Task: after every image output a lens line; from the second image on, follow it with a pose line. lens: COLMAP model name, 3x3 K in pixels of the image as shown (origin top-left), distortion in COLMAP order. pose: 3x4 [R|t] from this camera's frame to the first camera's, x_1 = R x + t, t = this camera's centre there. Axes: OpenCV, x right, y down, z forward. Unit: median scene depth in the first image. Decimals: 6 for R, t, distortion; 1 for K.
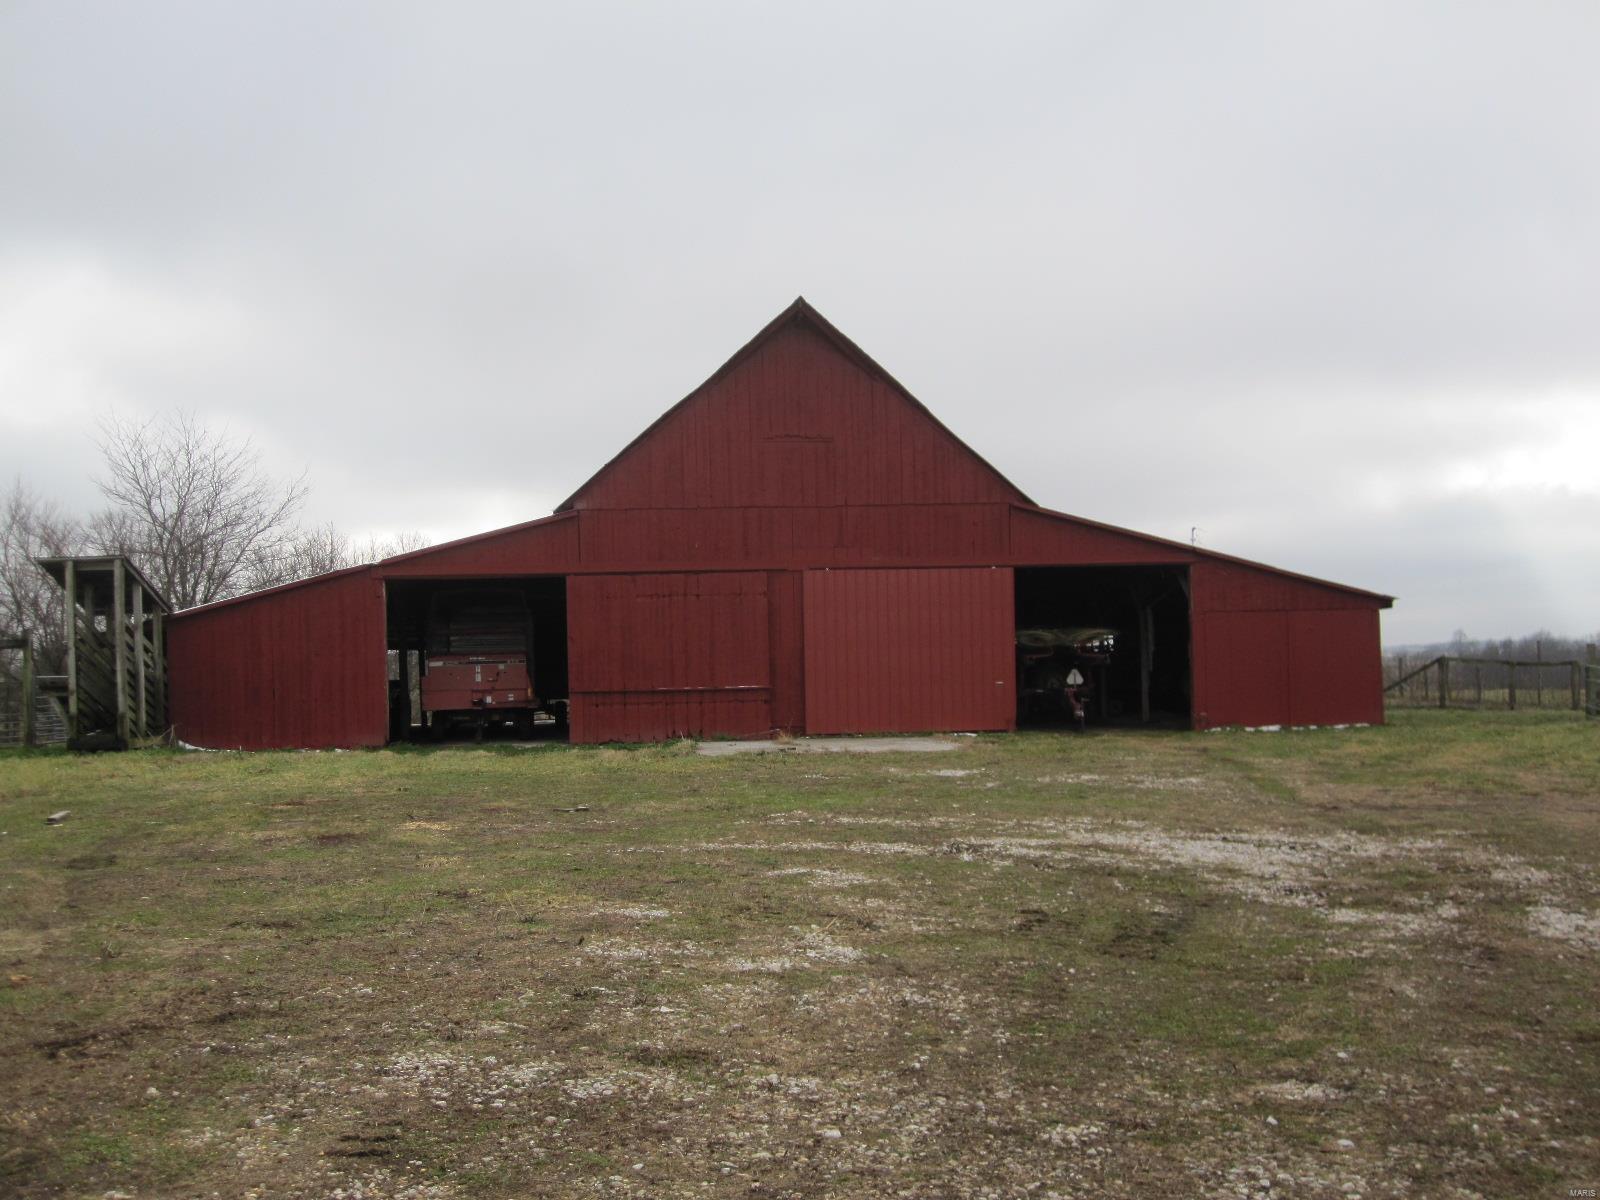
lens RADIAL K [[1585.9, 0, 780.2], [0, 1585.9, 602.7], [0, 0, 1]] dist [-0.067340, 0.024116]
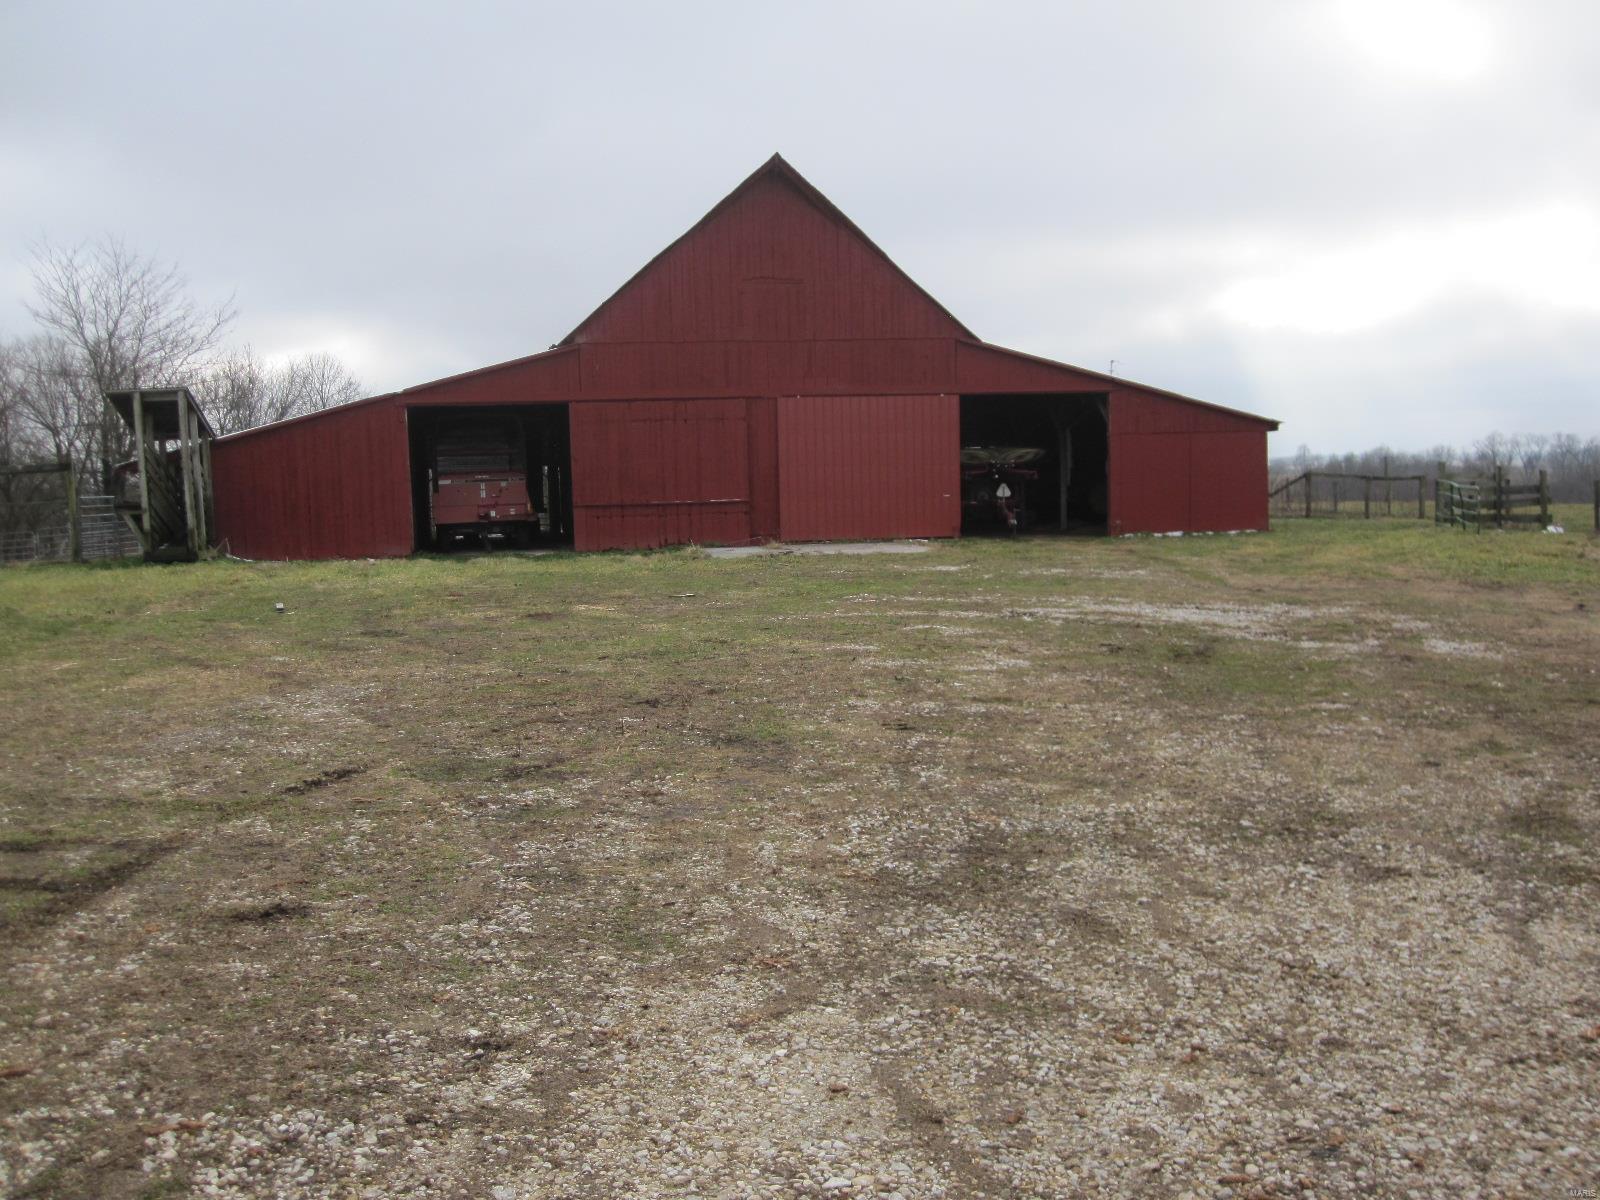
lens RADIAL K [[1585.9, 0, 780.2], [0, 1585.9, 602.7], [0, 0, 1]] dist [-0.067340, 0.024116]
pose [[0.995942, -0.011652, 0.089242, -0.086940], [0.001183, 0.993193, 0.116476, -0.006646], [-0.089992, -0.115898, 0.989176, -0.141608]]
